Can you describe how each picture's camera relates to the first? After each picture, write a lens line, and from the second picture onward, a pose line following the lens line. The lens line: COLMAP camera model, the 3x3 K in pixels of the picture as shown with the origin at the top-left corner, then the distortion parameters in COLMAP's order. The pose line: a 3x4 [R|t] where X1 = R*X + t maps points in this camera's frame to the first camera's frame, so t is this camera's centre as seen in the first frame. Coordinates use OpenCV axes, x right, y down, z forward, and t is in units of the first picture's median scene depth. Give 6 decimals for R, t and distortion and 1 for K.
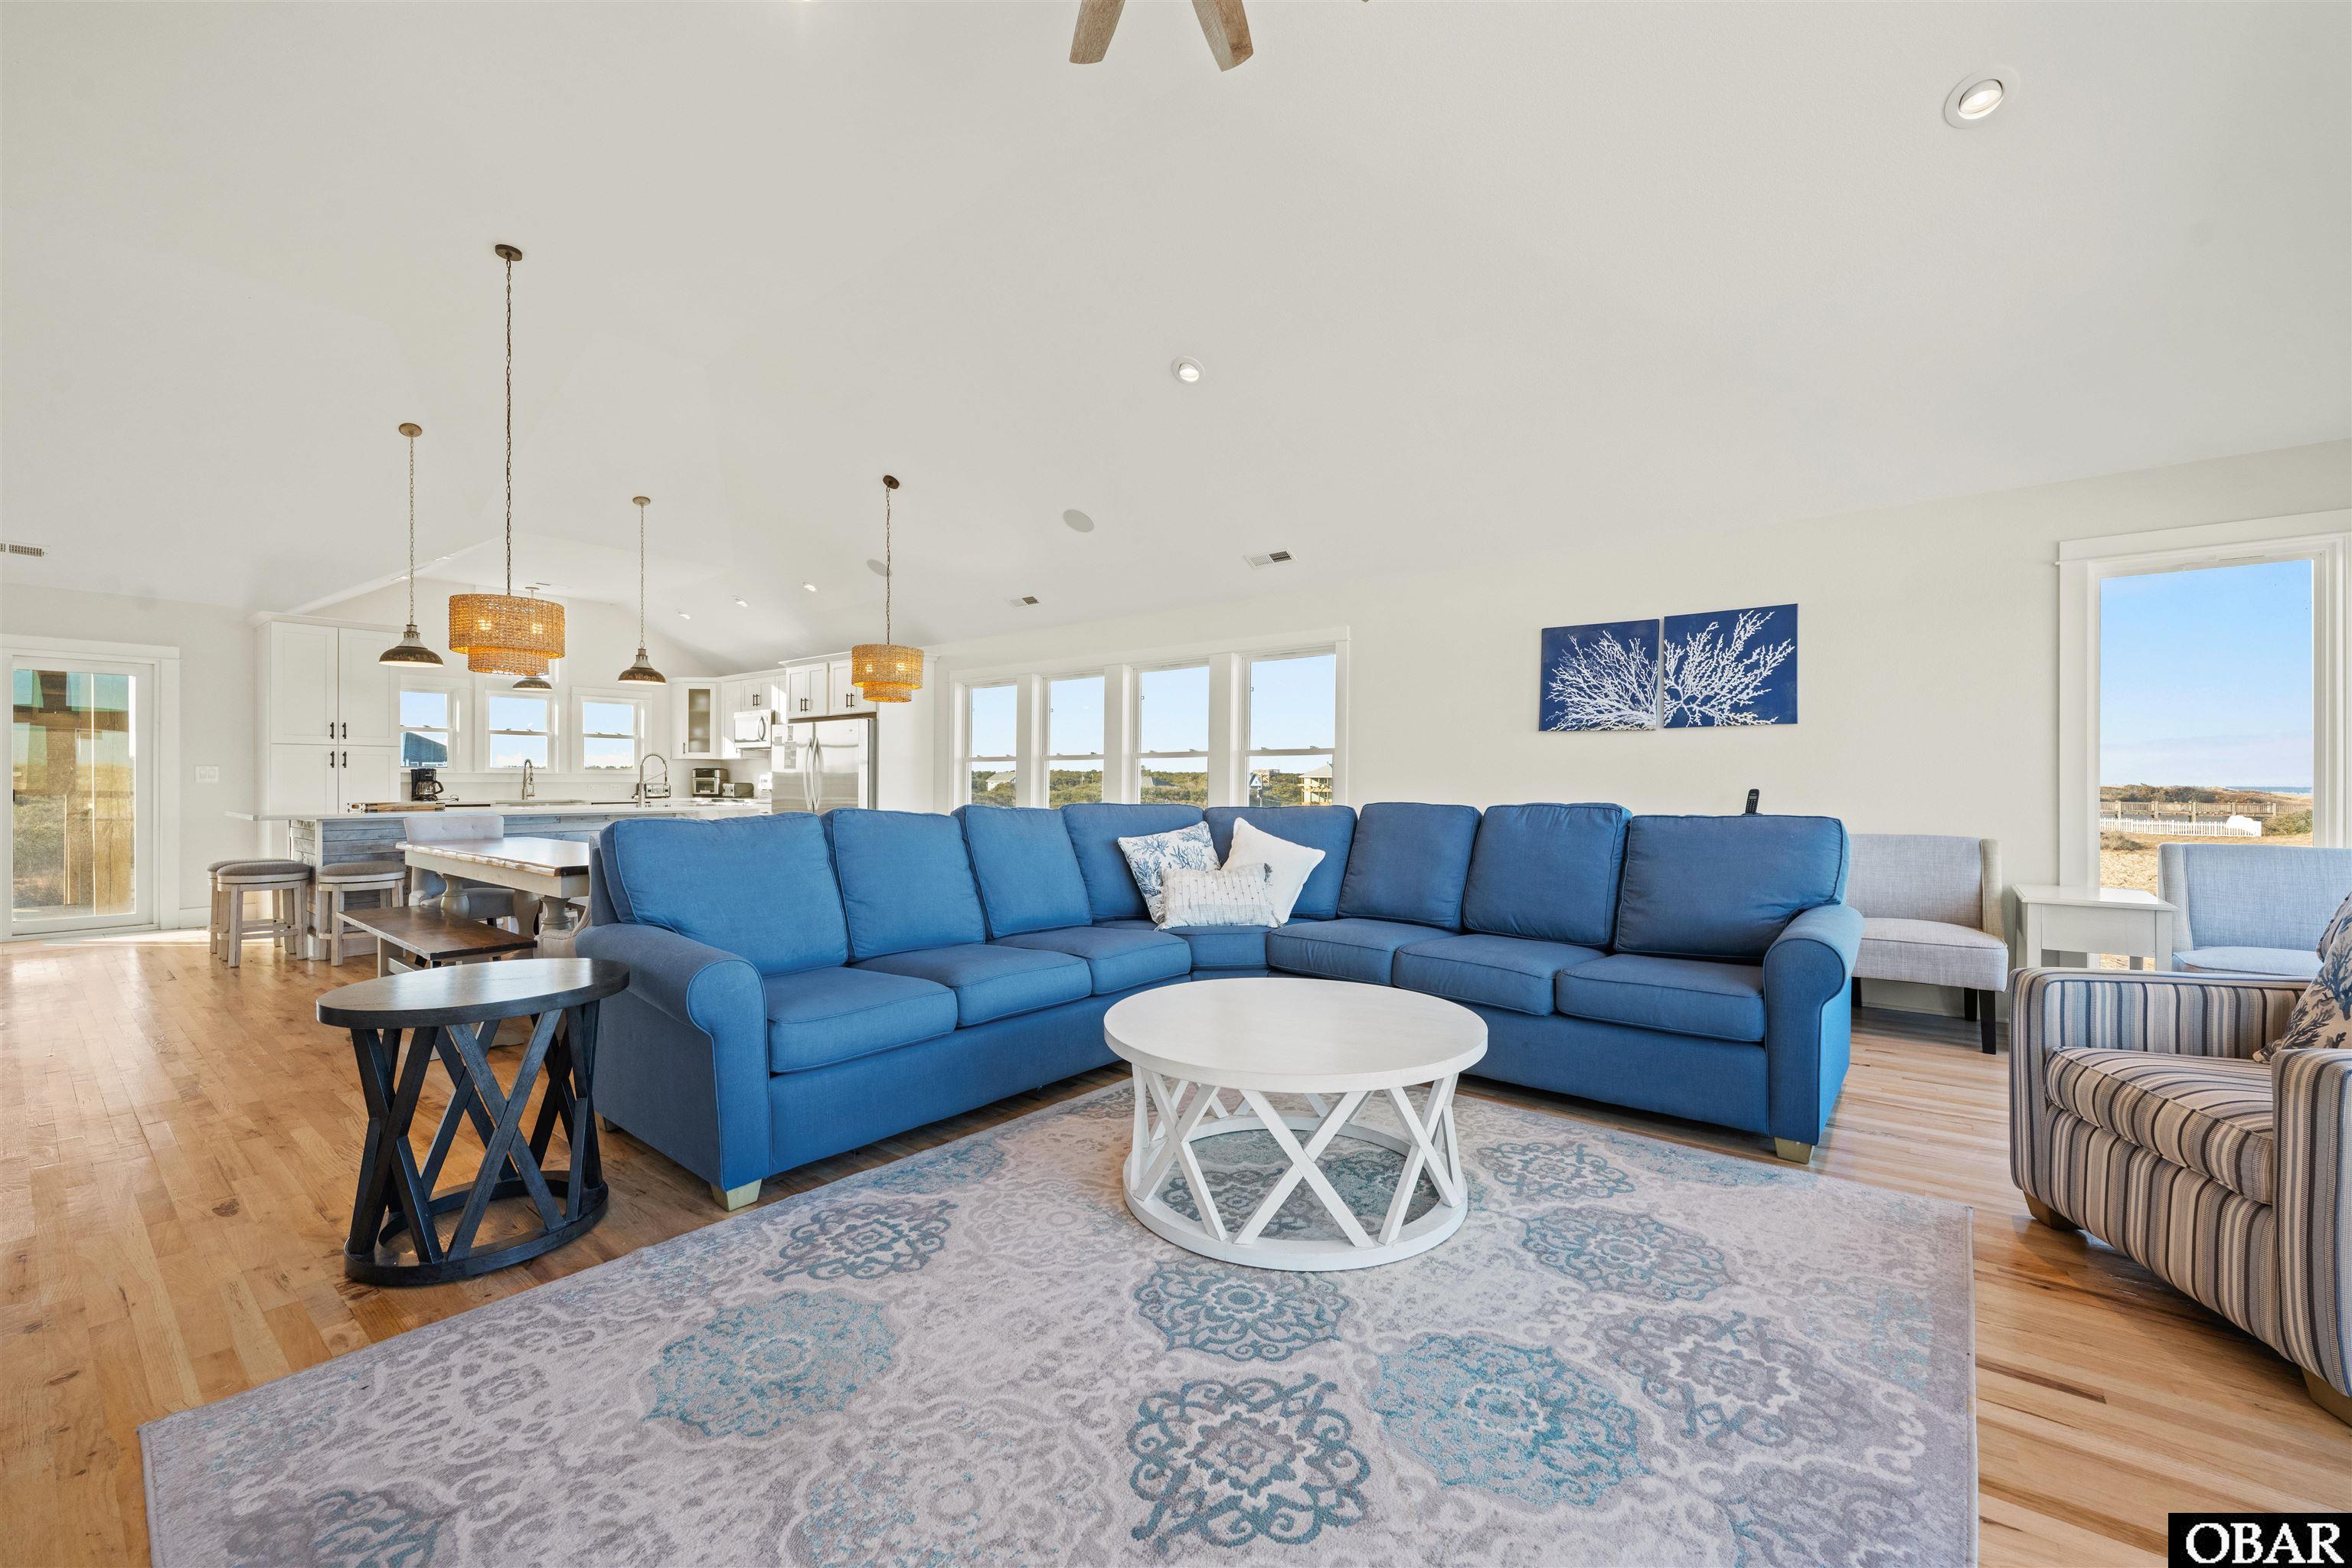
lens RADIAL K [[938.9, 0, 1180.6], [0, 938.9, 775.6], [0, 0, 1]] dist [-0.000224, -0.000205]
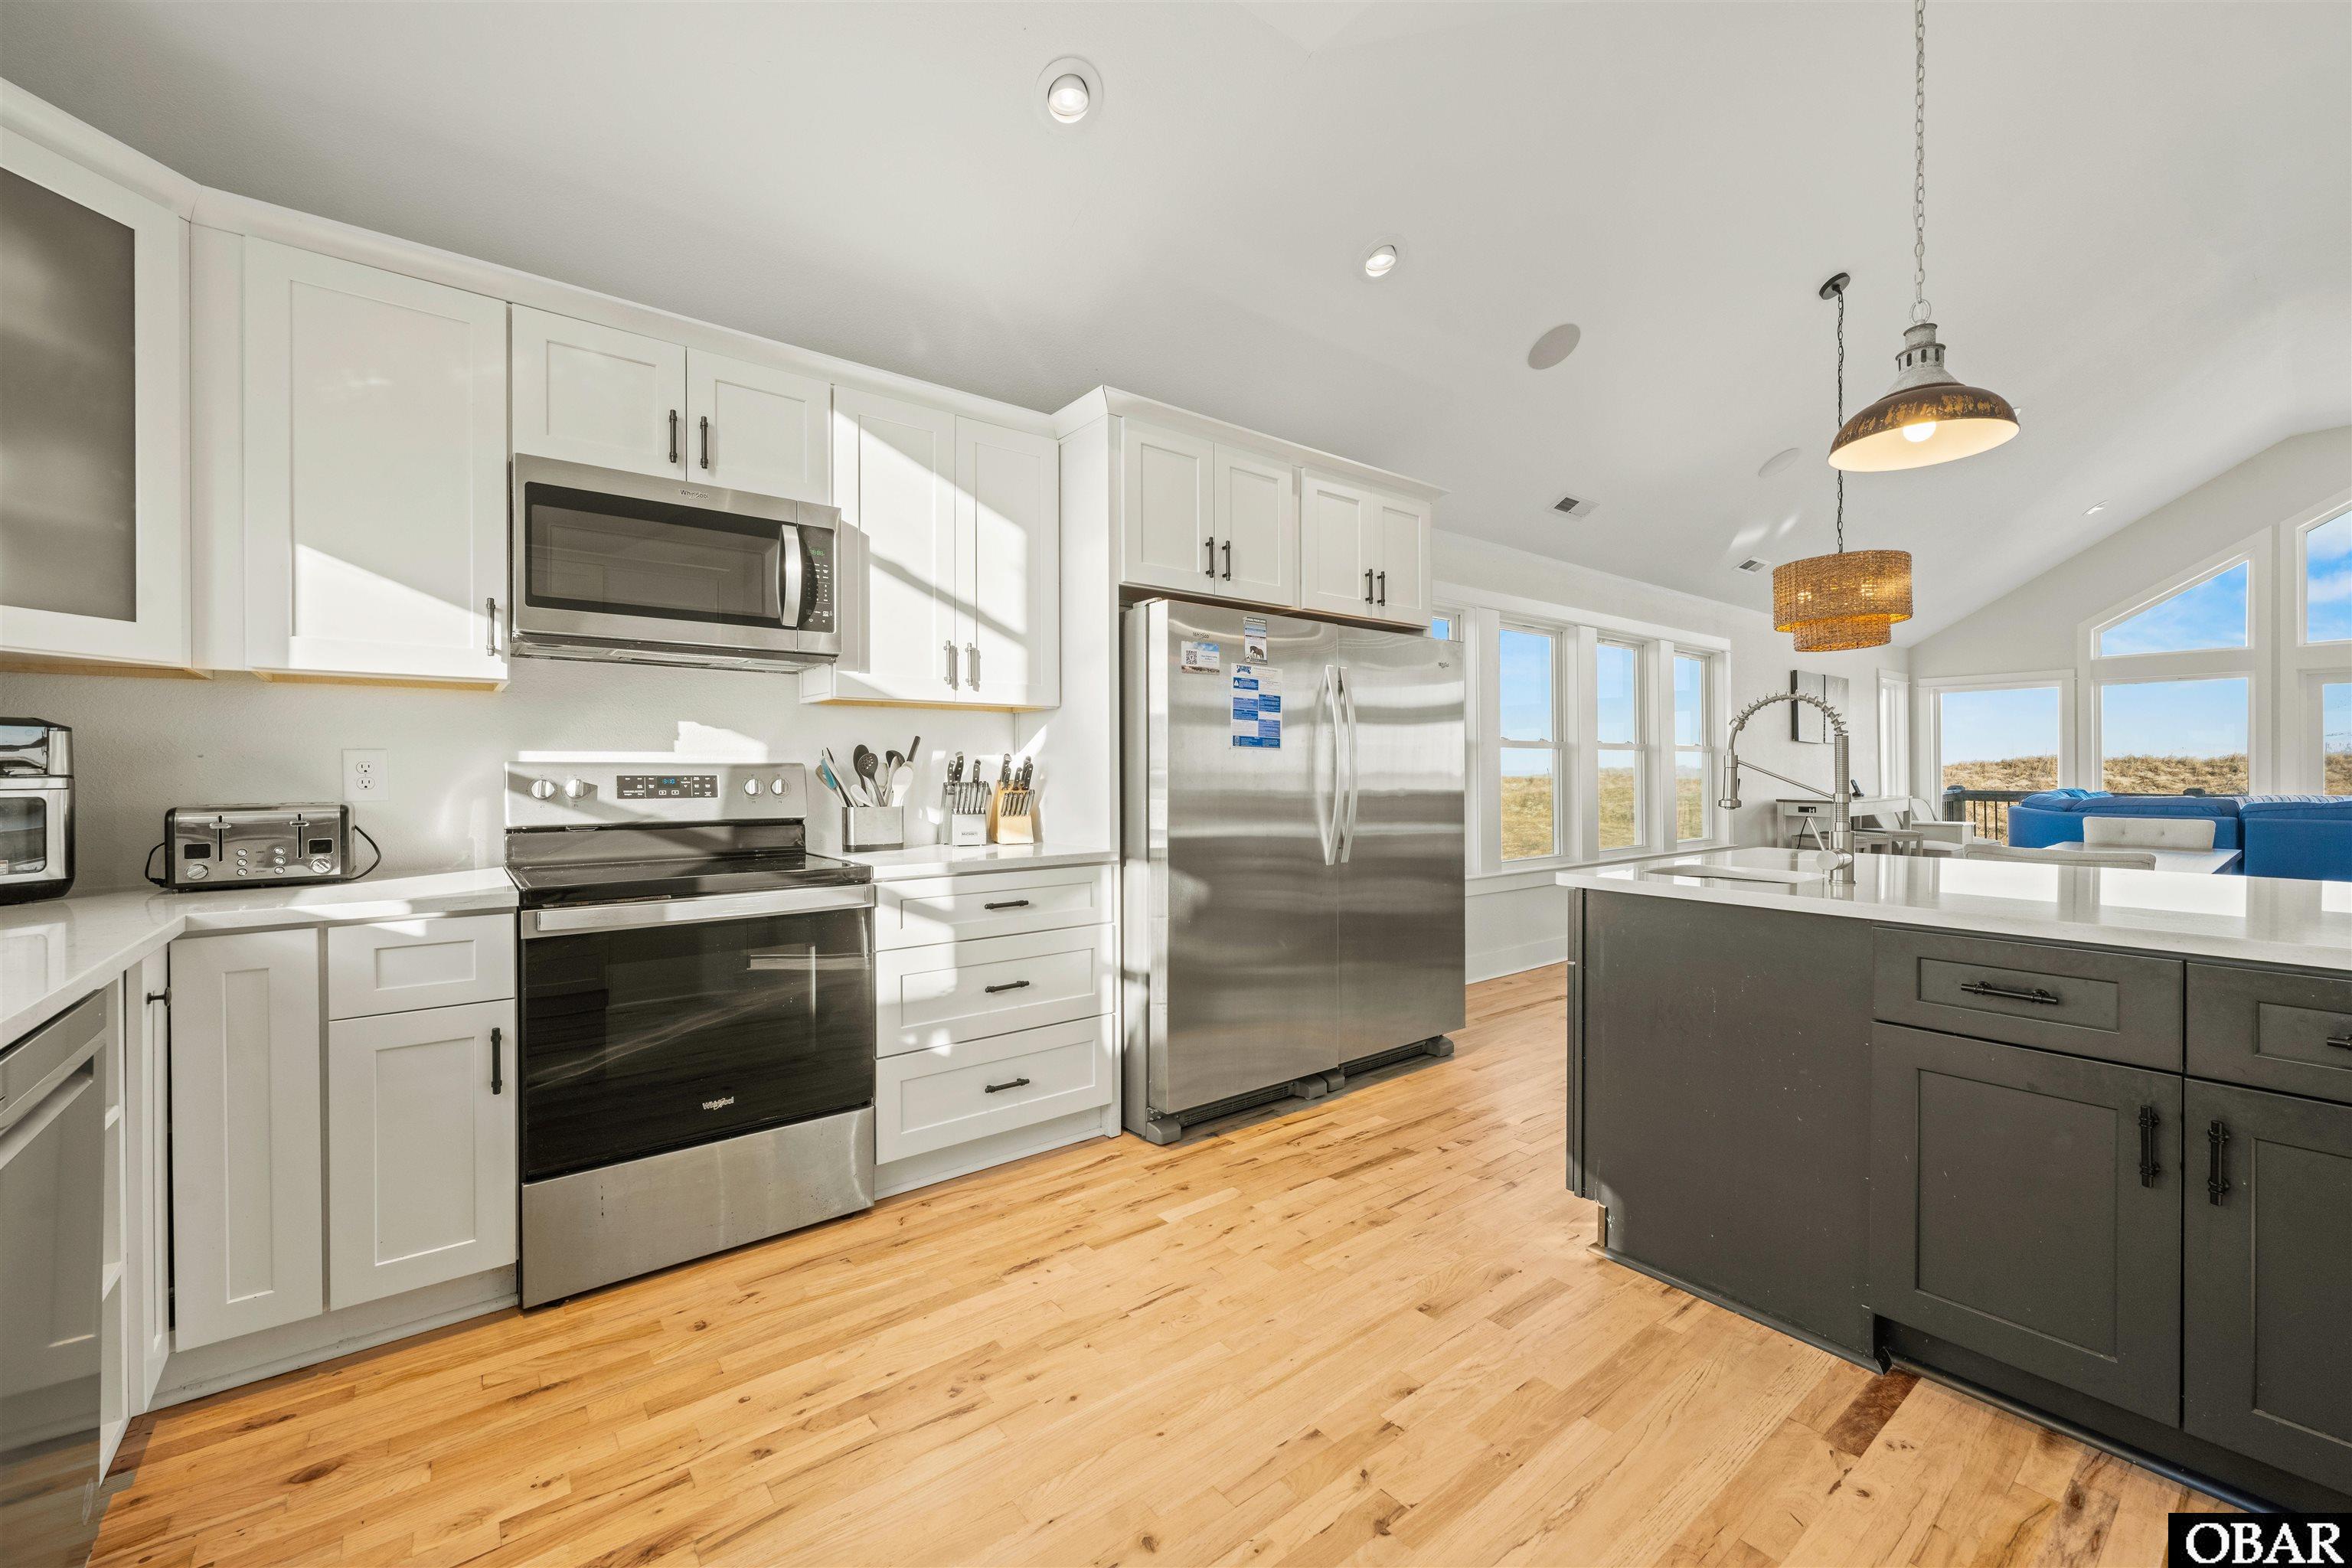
lens RADIAL K [[938.9, 0, 1180.6], [0, 938.9, 775.6], [0, 0, 1]] dist [-0.000224, -0.000205]
pose [[0.232031, -0.007107, 0.972682, -0.720047], [-0.004582, 0.999954, 0.008400, -0.000769], [-0.972697, -0.006406, 0.231988, 0.916346]]
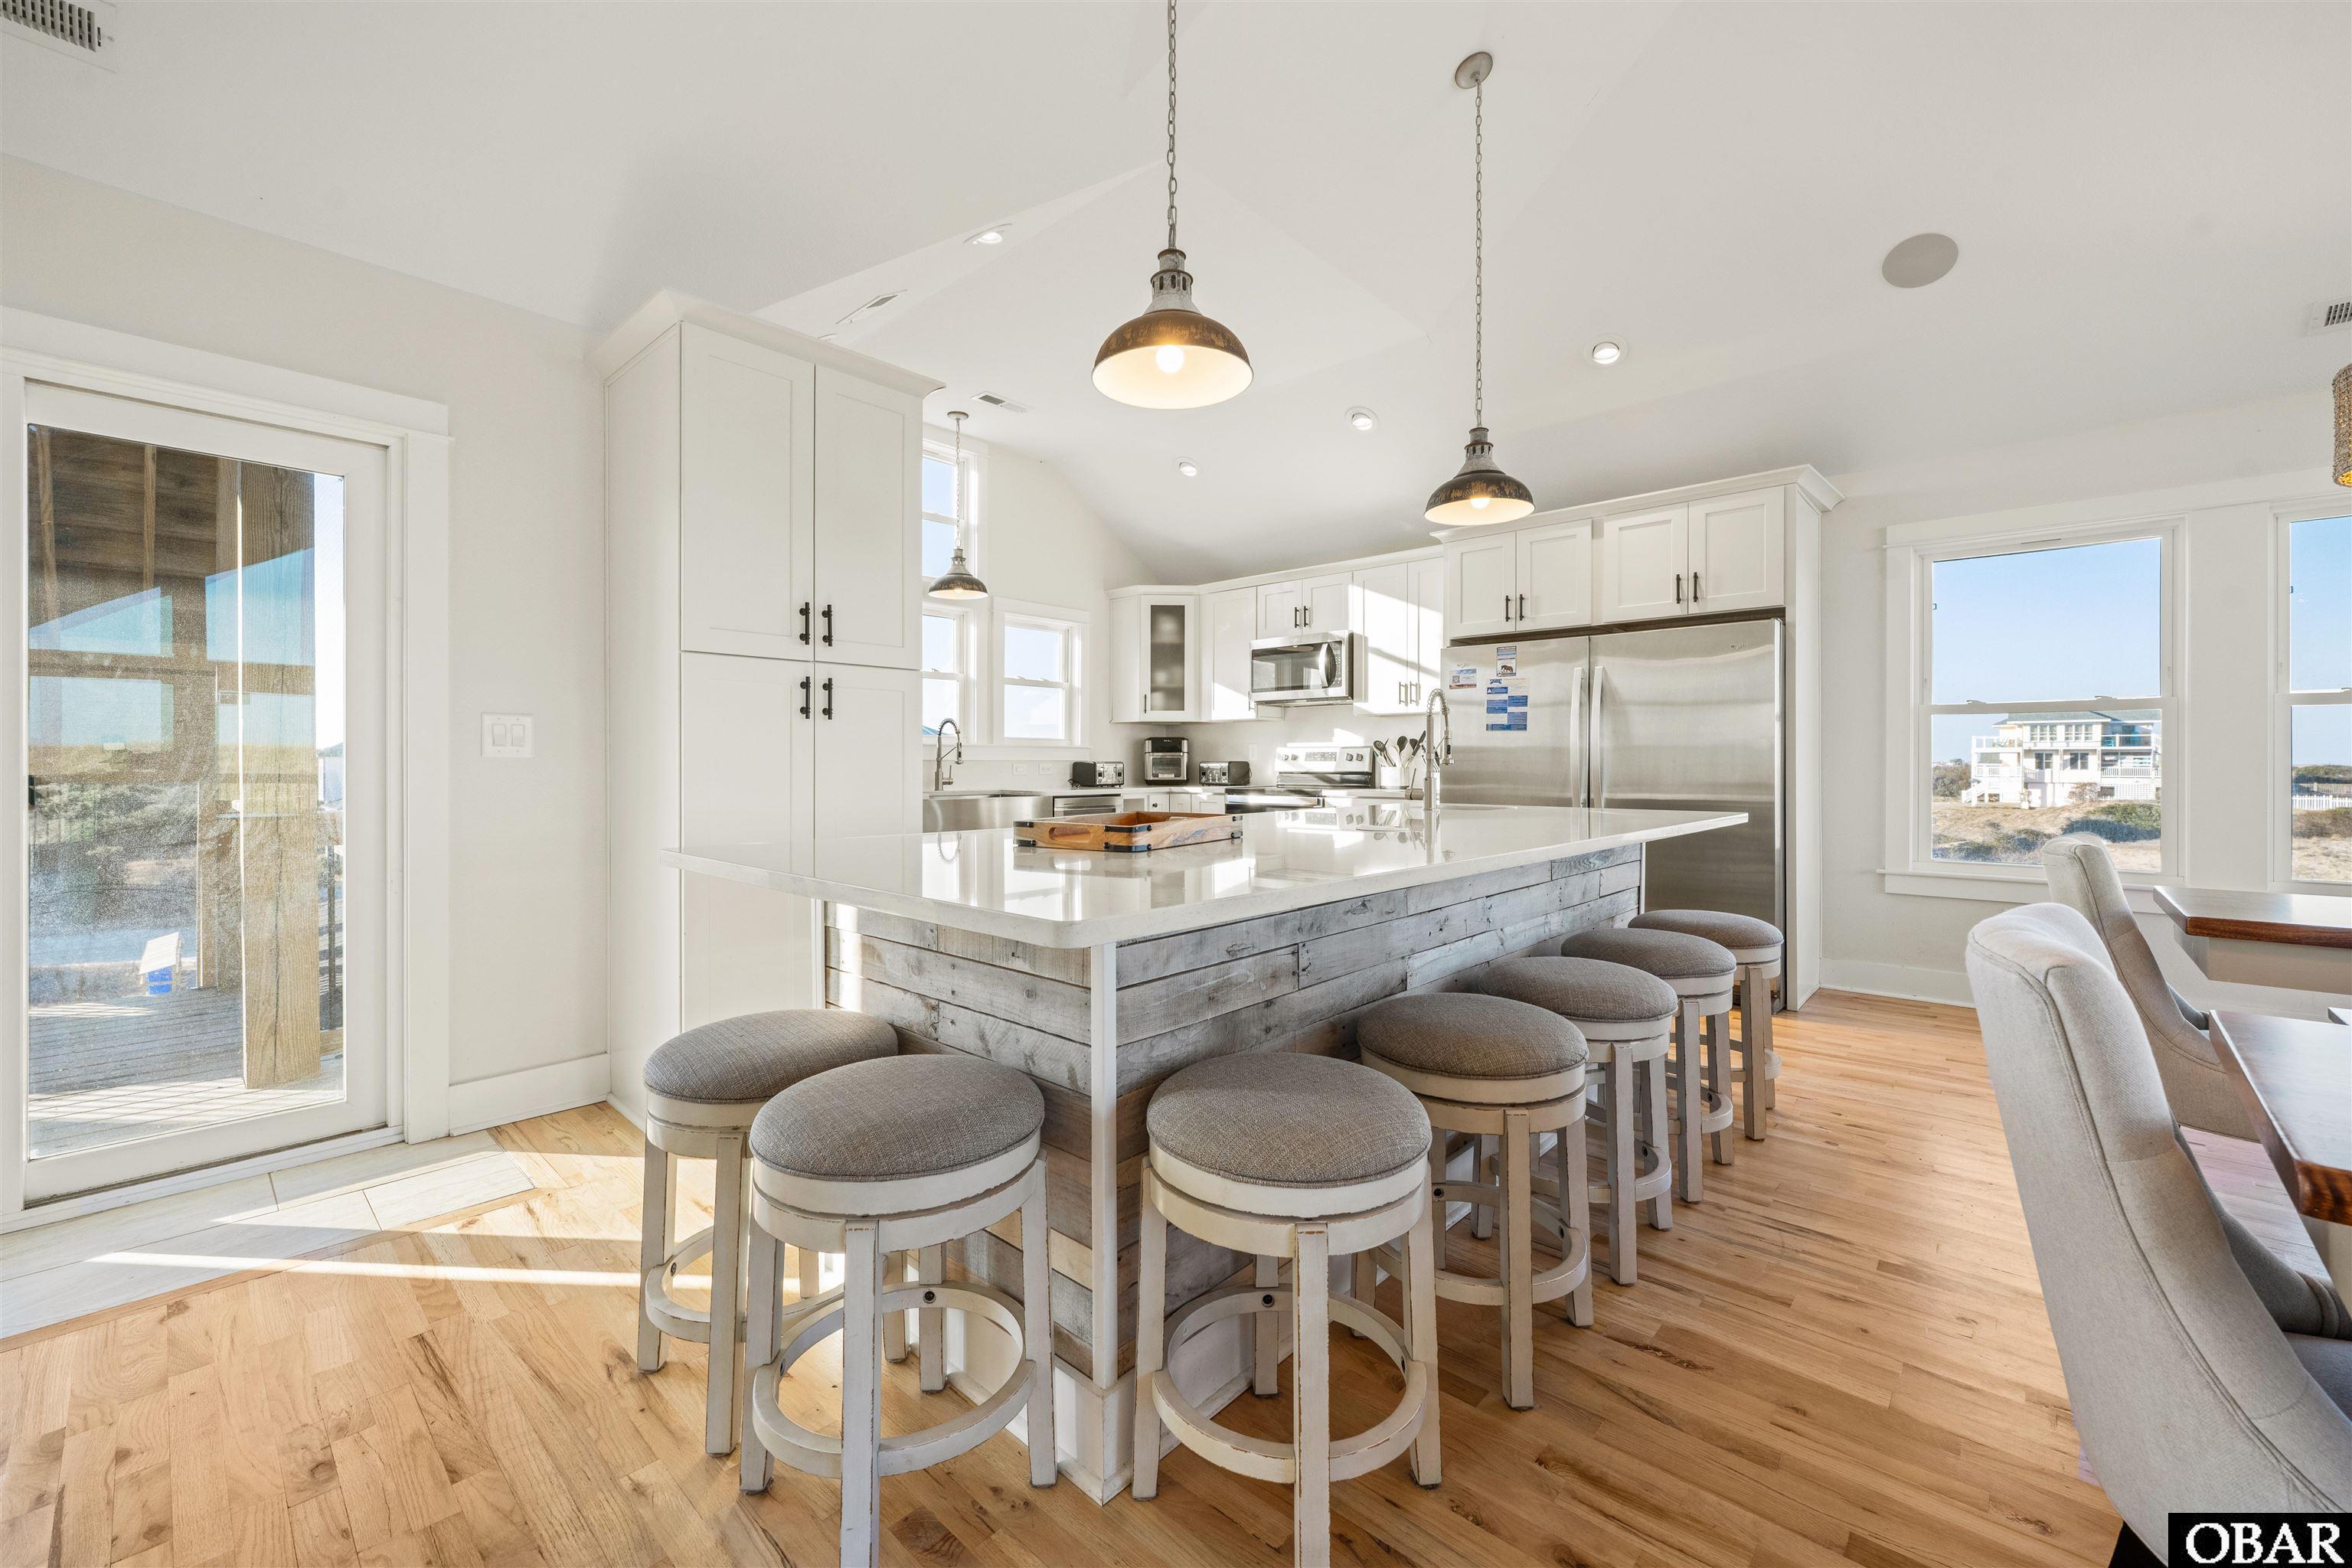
lens RADIAL K [[931.2, 0, 1178.7], [0, 931.2, 761.4], [0, 0, 1]] dist [-0.000252, 0.000008]
pose [[0.997586, -0.001035, -0.069432, -0.539213], [0.001351, 0.999989, 0.004502, 0.005844], [0.069426, -0.004585, 0.997577, 0.465601]]
